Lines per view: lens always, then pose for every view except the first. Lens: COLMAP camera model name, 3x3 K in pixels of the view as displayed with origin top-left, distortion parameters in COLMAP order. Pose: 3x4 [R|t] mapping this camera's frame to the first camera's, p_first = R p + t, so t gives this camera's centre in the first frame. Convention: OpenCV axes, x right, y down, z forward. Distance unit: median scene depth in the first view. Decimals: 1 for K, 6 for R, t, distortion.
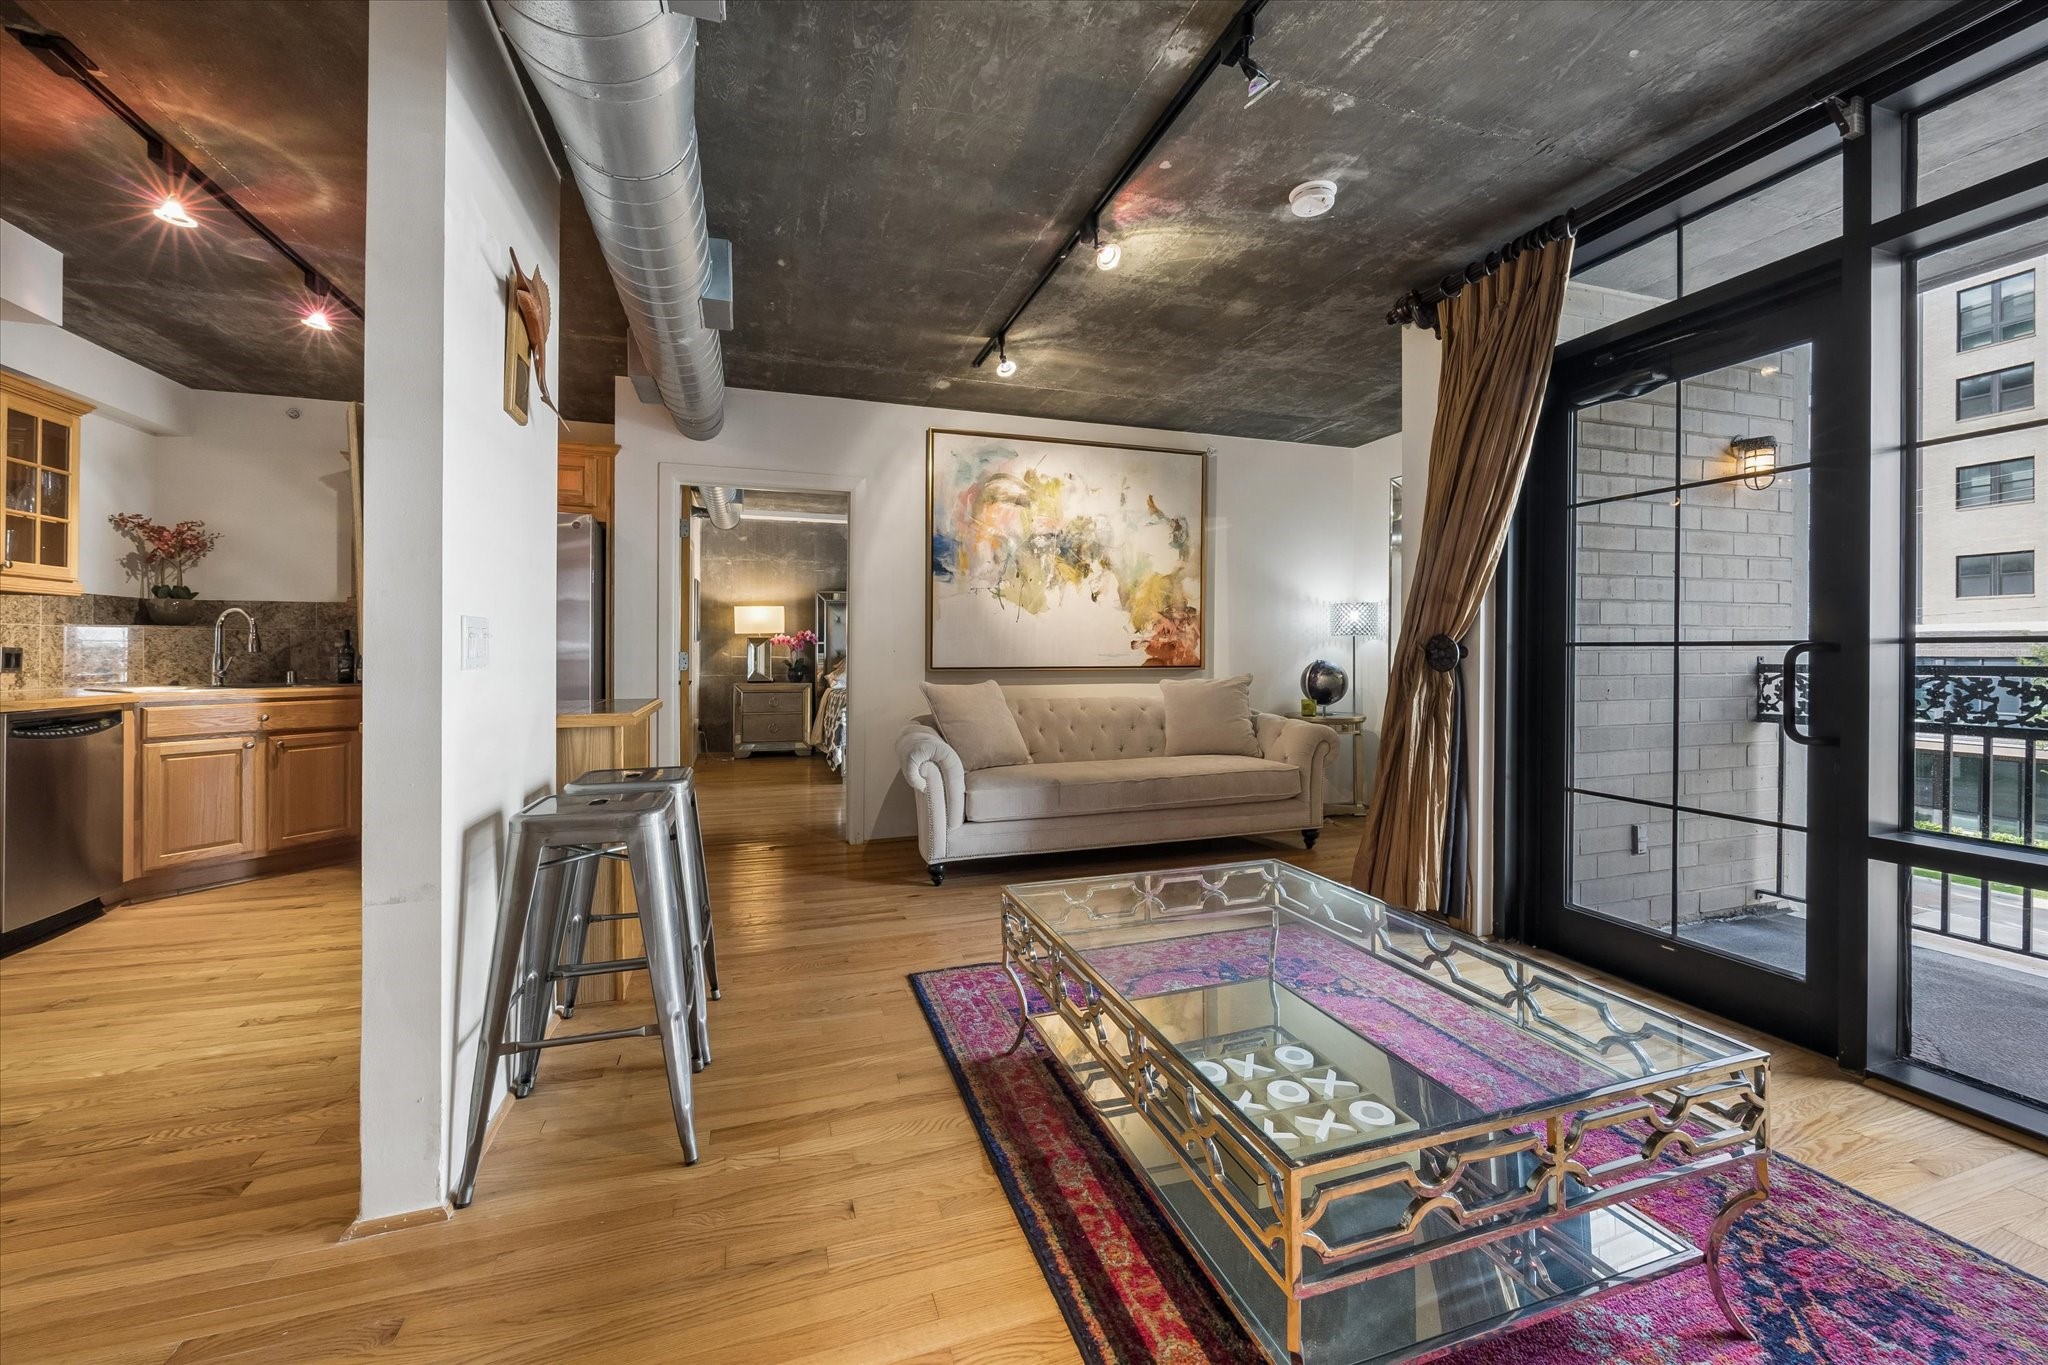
lens RADIAL K [[809.1, 0, 1027.5], [0, 809.1, 652.0], [0, 0, 1]] dist [-0.001049, -0.000128]
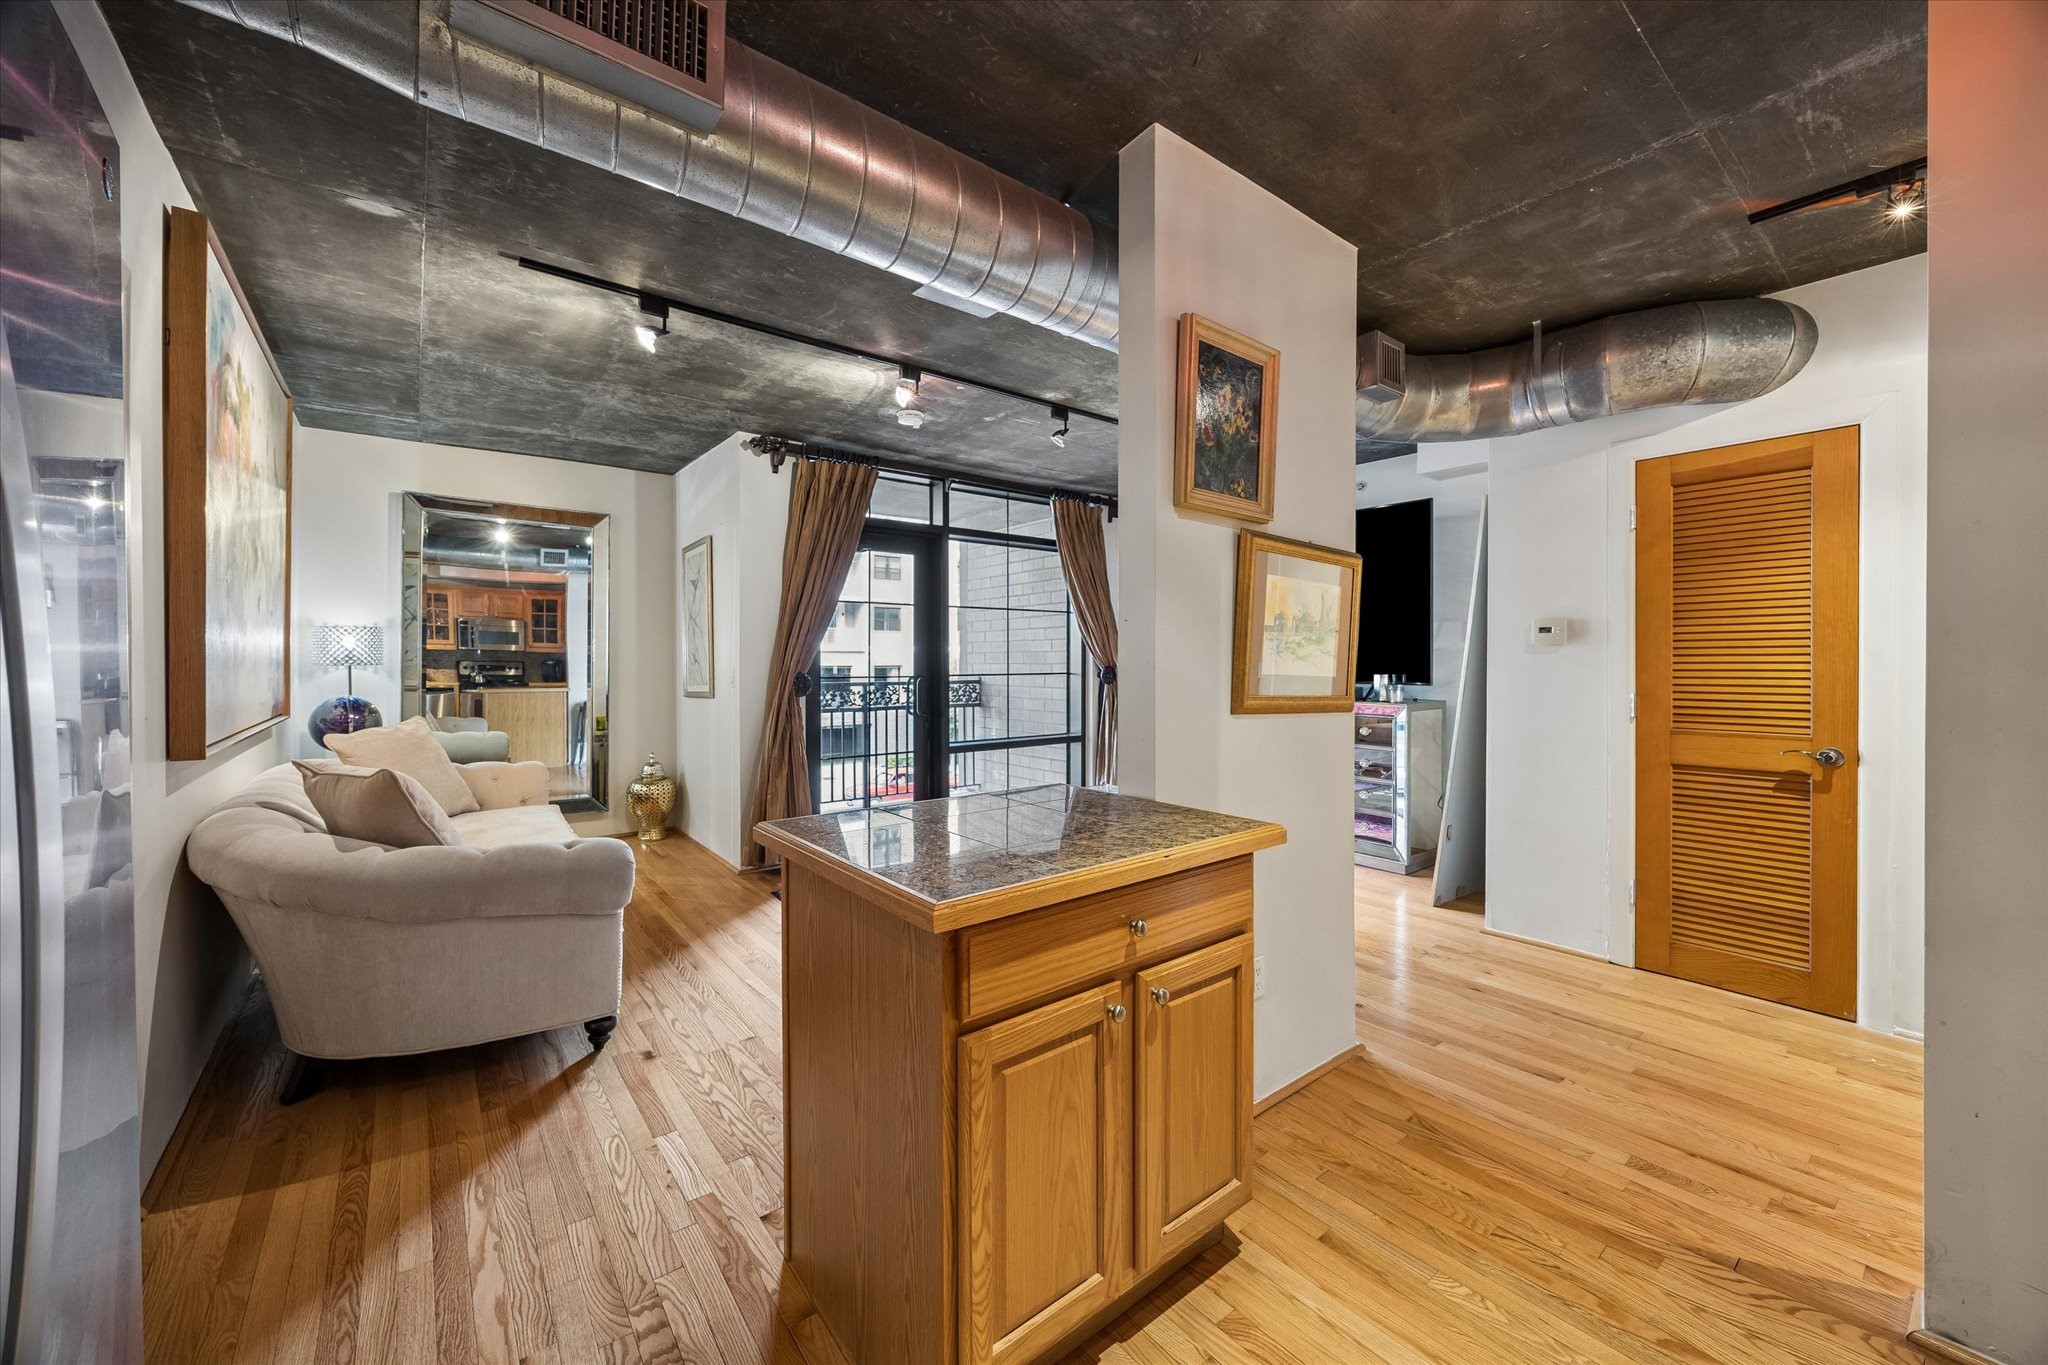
lens RADIAL K [[778.2, 0, 1039.1], [0, 778.2, 668.0], [0, 0, 1]] dist [-0.000260, 0.000062]
pose [[-0.348375, -0.010989, 0.937291, -1.364340], [-0.001797, 0.999937, 0.011056, -0.061617], [-0.937353, 0.002167, -0.348373, 1.415516]]
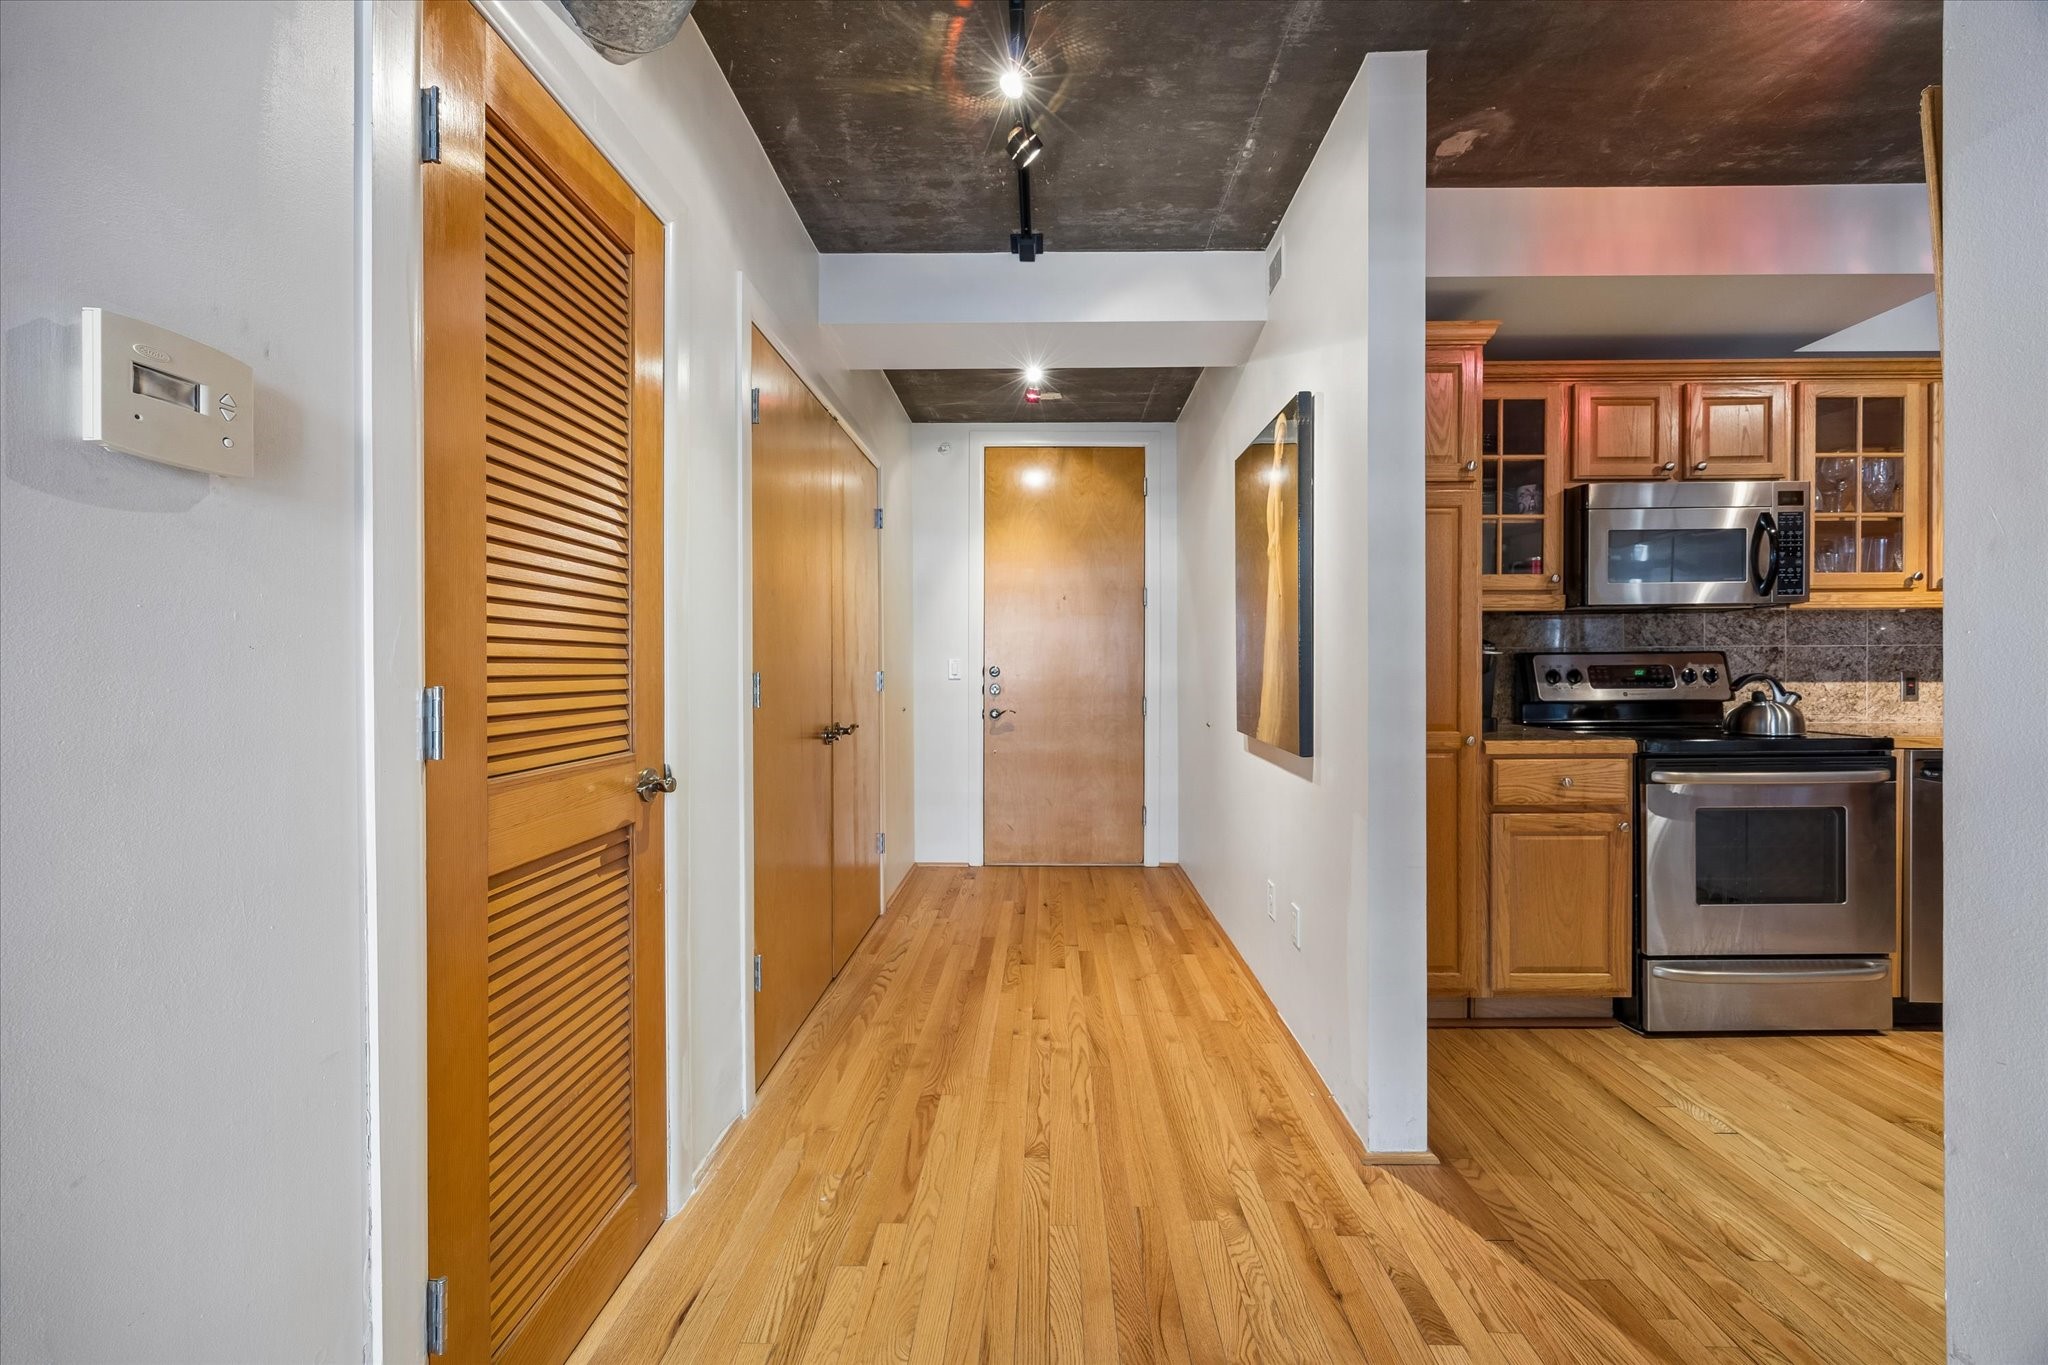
lens RADIAL K [[778.2, 0, 1039.1], [0, 778.2, 668.0], [0, 0, 1]] dist [-0.000260, 0.000062]
pose [[-0.324007, -0.006276, -0.946034, -0.203430], [0.005521, 0.999948, -0.008525, -0.010789], [0.946039, -0.007985, -0.323956, 0.461067]]
